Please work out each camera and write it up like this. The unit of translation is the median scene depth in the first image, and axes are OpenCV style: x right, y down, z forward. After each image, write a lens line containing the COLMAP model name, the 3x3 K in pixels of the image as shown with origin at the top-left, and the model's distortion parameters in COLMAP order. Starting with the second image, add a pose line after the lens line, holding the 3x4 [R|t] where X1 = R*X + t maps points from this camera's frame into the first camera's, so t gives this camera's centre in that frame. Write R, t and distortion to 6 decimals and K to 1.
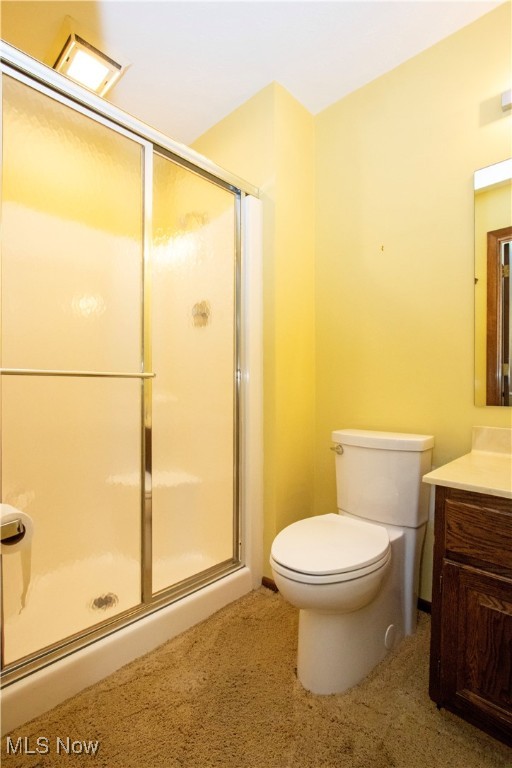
lens RADIAL K [[356.0, 0, 256.3], [0, 356.0, 386.0], [0, 0, 1]] dist [-0.017035, 0.000895]
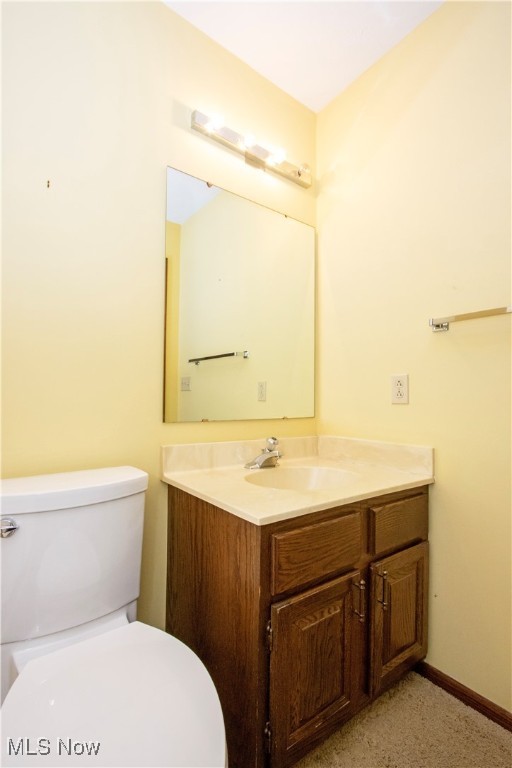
lens RADIAL K [[356.0, 0, 255.8], [0, 356.0, 384.8], [0, 0, 1]] dist [-0.017035, 0.000895]
pose [[0.171236, 0.027678, 0.984841, -0.349818], [-0.001703, 0.999612, -0.027797, -0.025636], [-0.985229, 0.003083, 0.171217, 0.937427]]
